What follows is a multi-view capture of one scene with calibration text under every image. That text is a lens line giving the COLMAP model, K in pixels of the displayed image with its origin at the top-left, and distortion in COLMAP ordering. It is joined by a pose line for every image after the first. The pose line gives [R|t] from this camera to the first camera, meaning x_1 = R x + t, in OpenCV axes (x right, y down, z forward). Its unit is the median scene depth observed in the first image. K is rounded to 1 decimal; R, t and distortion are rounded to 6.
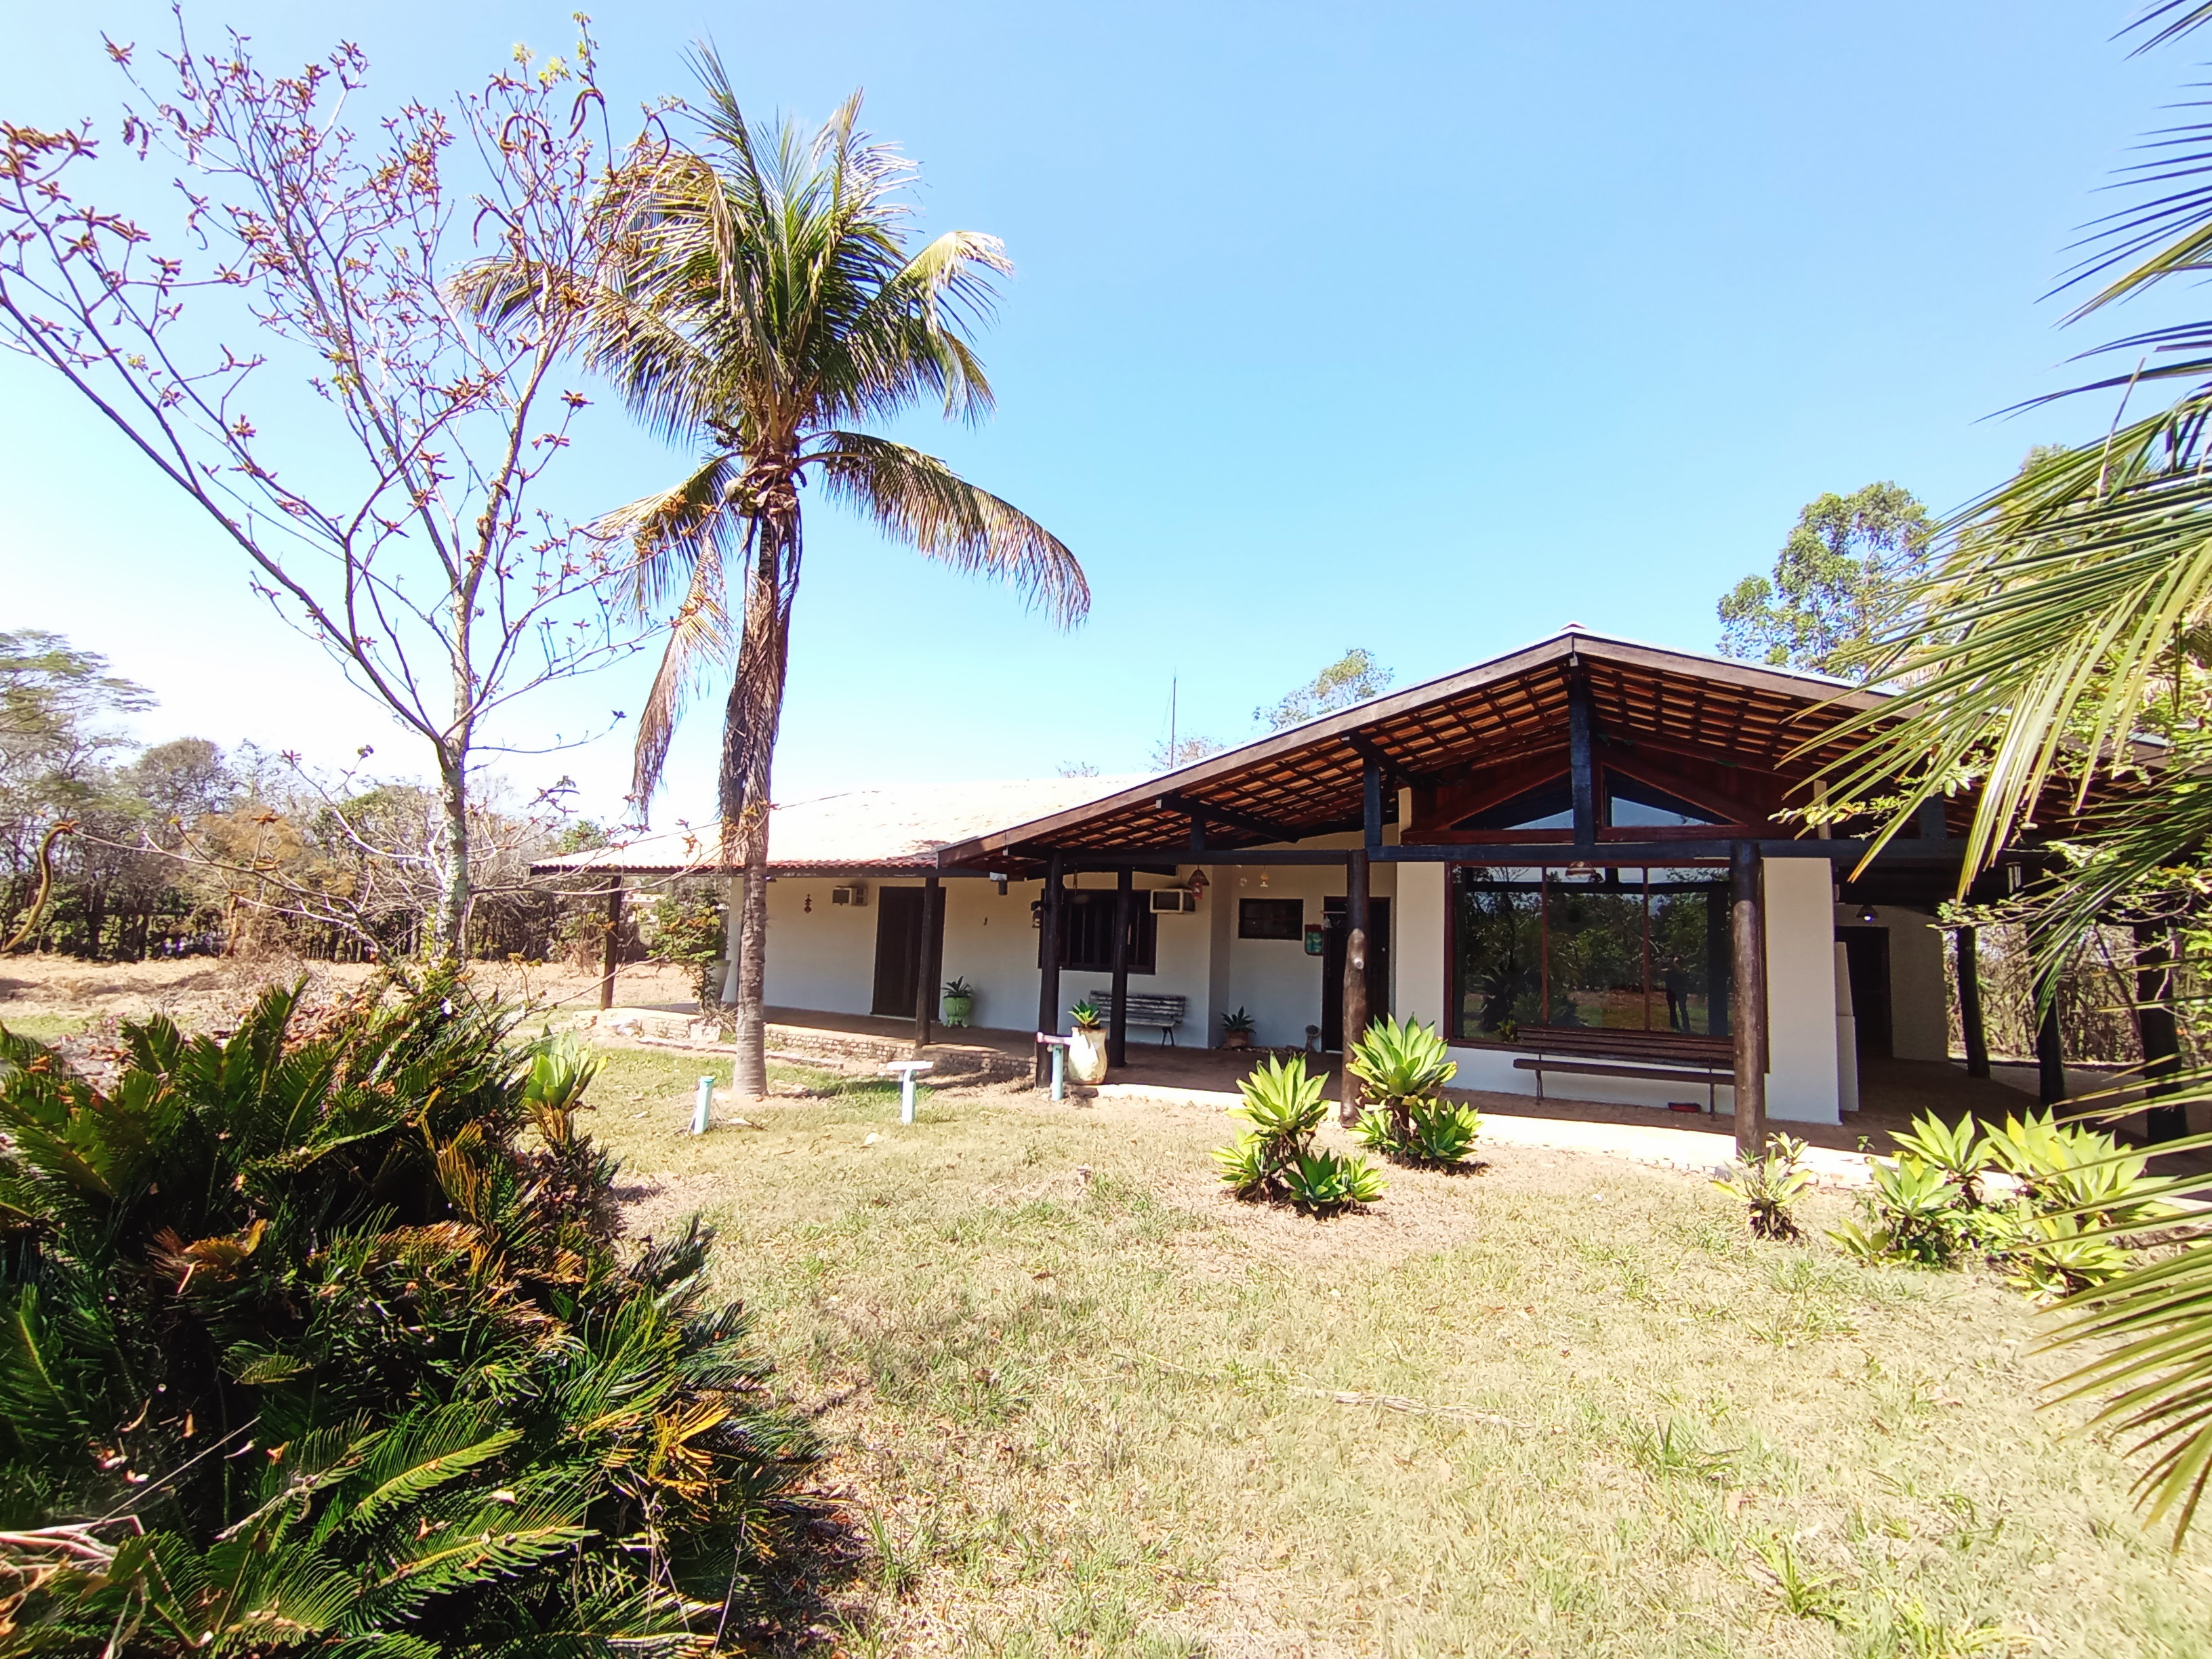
lens RADIAL K [[1020.6, 0, 1105.0], [0, 1020.6, 820.1], [0, 0, 1]] dist [0.004777, 0.006454]
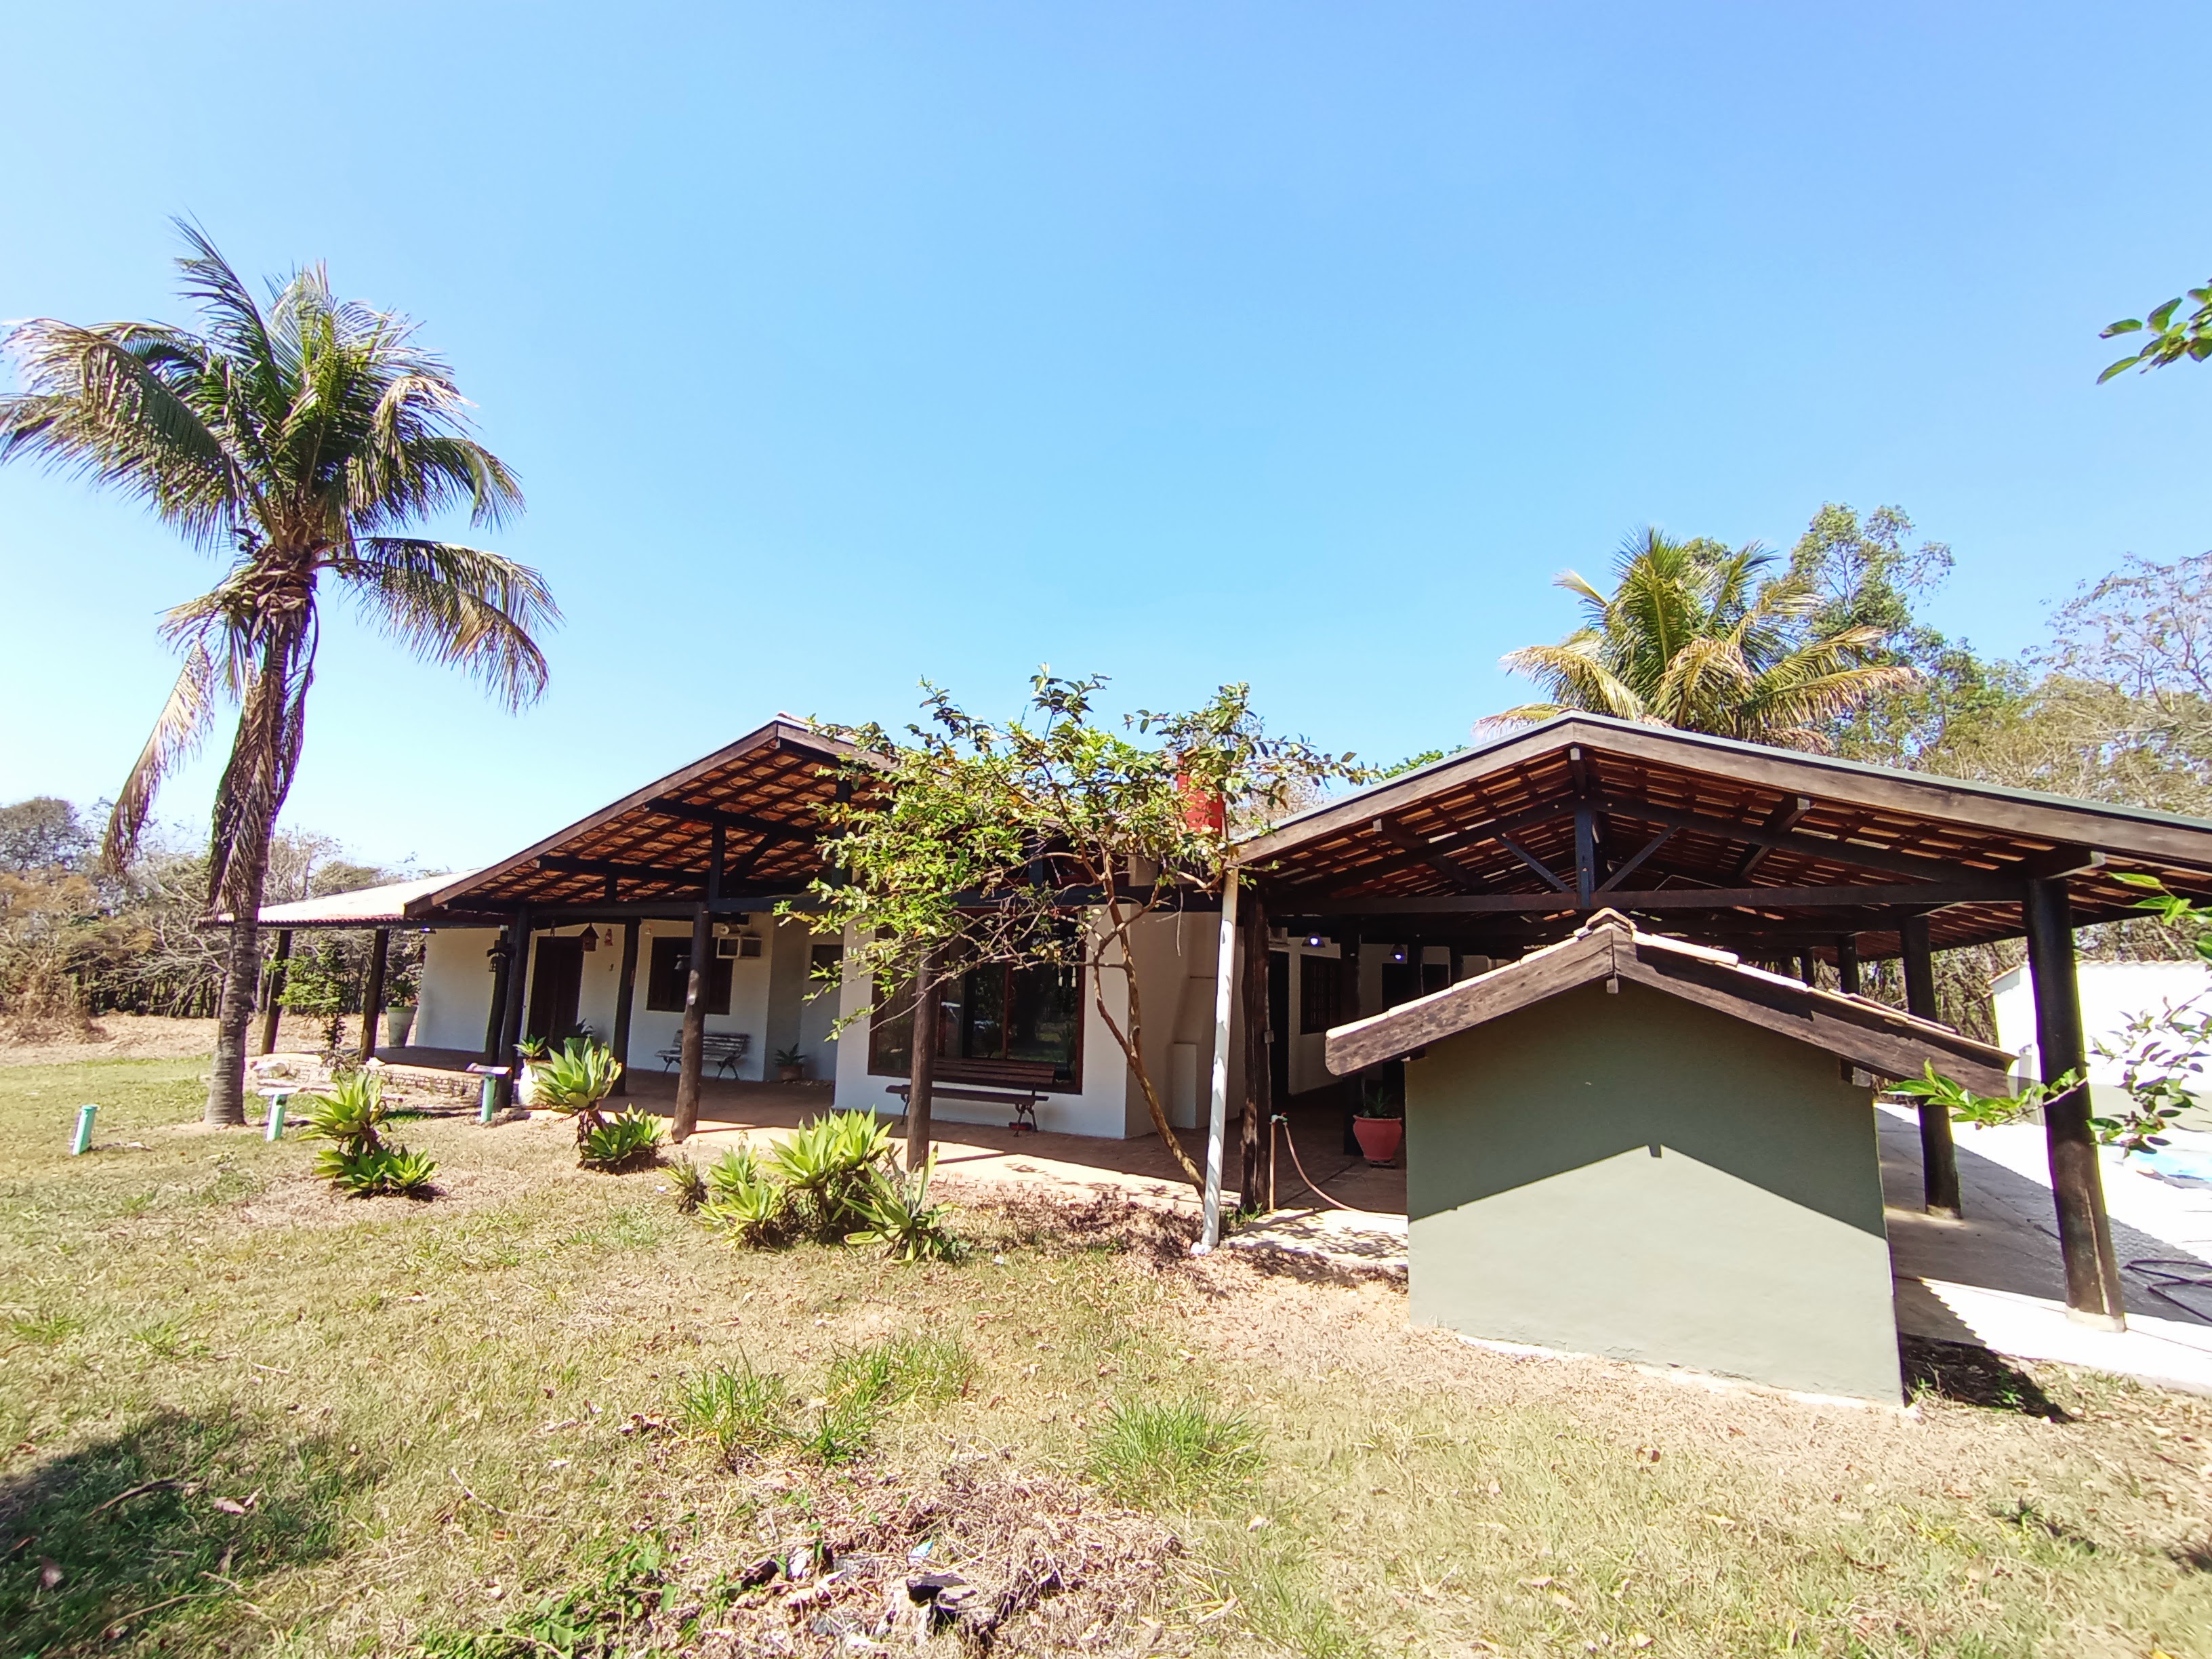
lens RADIAL K [[1020.6, 0, 1092.5], [0, 1020.6, 830.5], [0, 0, 1]] dist [0.004777, 0.006454]
pose [[0.999950, -0.009409, -0.003408, 0.467998], [0.009288, 0.999388, -0.033716, -0.006375], [0.003724, 0.033682, 0.999426, -0.111395]]
